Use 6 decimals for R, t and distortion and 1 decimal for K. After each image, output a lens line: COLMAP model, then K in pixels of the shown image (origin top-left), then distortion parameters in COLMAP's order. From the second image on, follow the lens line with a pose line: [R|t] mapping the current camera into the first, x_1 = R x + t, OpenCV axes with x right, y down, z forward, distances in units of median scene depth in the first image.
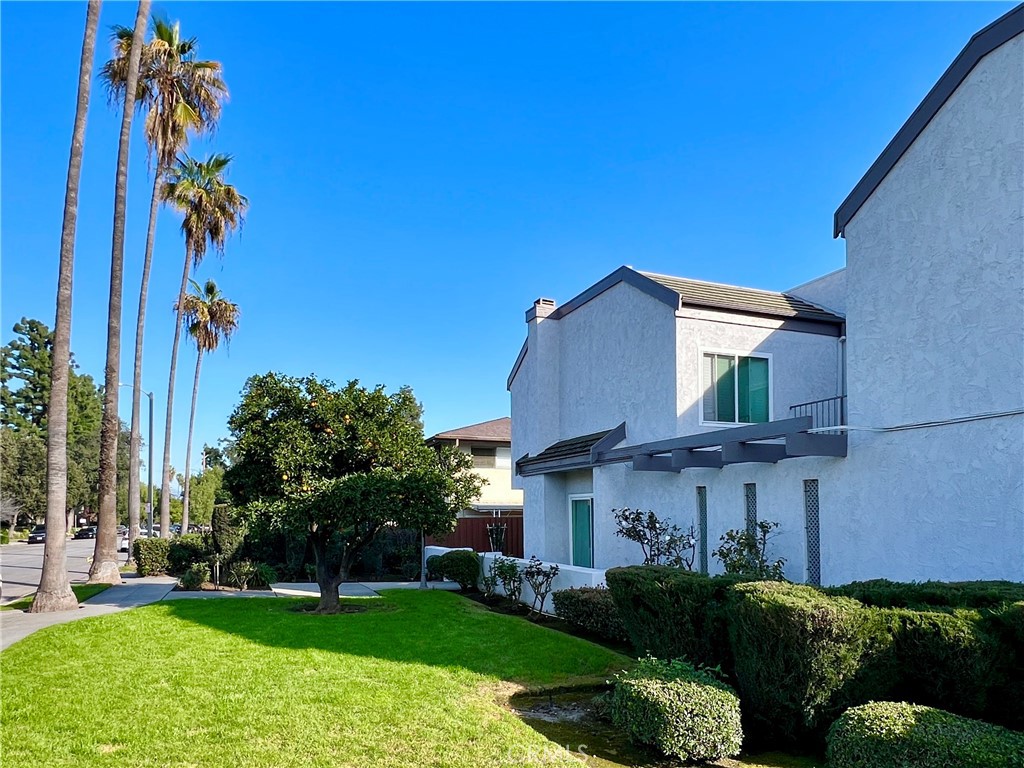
lens RADIAL K [[689.1, 0, 585.1], [0, 689.1, 499.9], [0, 0, 1]] dist [0.001090, -0.001361]
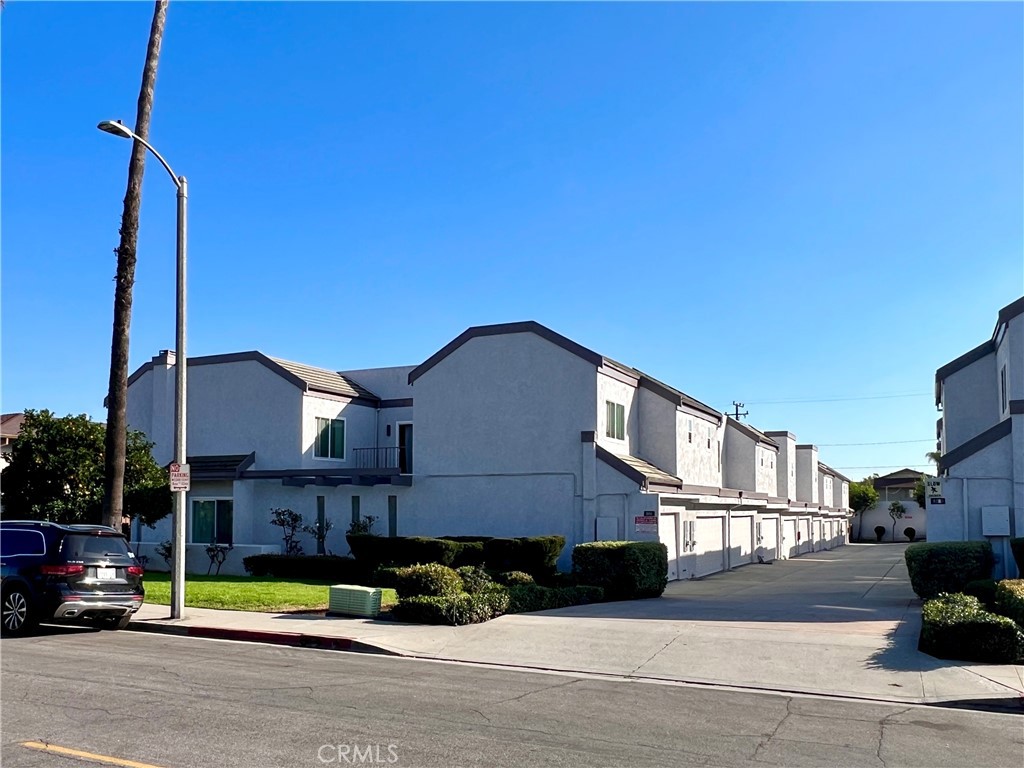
lens RADIAL K [[877.6, 0, 463.2], [0, 877.6, 450.8], [0, 0, 1]] dist [0.001994, -0.004561]
pose [[0.797329, 0.049687, 0.601497, -0.915706], [-0.021068, 0.998289, -0.054537, -0.020871], [-0.603178, 0.030812, 0.797012, -1.032919]]
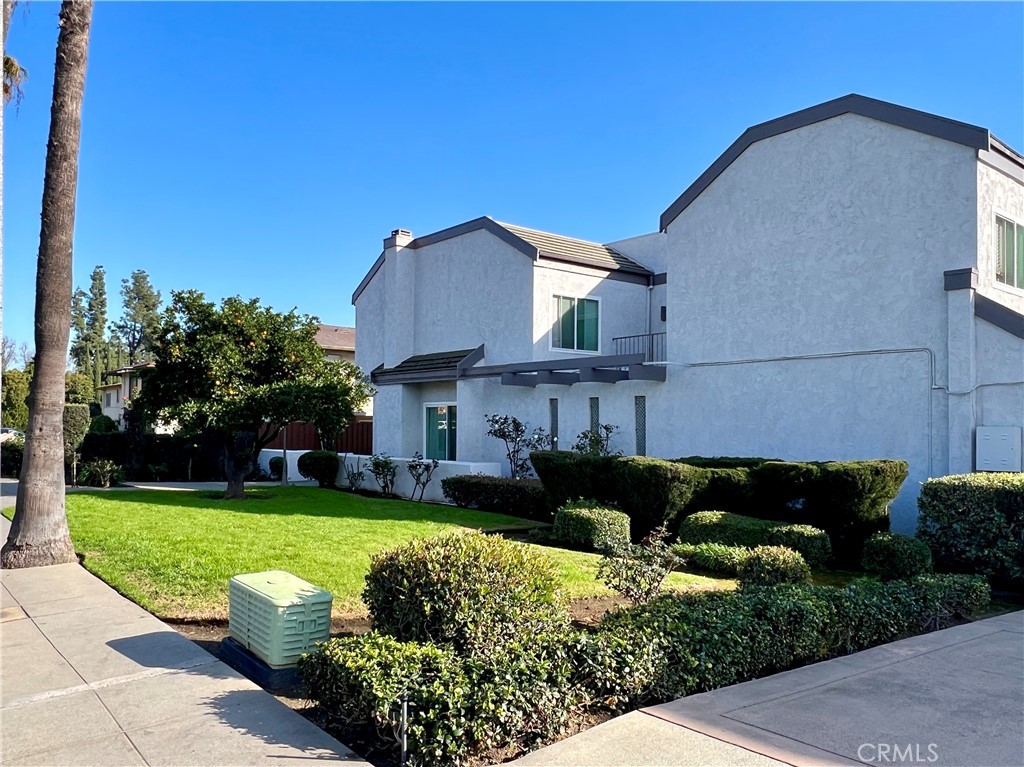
lens RADIAL K [[761.8, 0, 537.4], [0, 761.8, 402.9], [0, 0, 1]] dist [0.003219, -0.005241]
pose [[0.964537, 0.022177, 0.263013, -0.246962], [-0.019616, 0.999731, -0.012361, 0.007153], [-0.263216, 0.006764, 0.964713, -0.396038]]
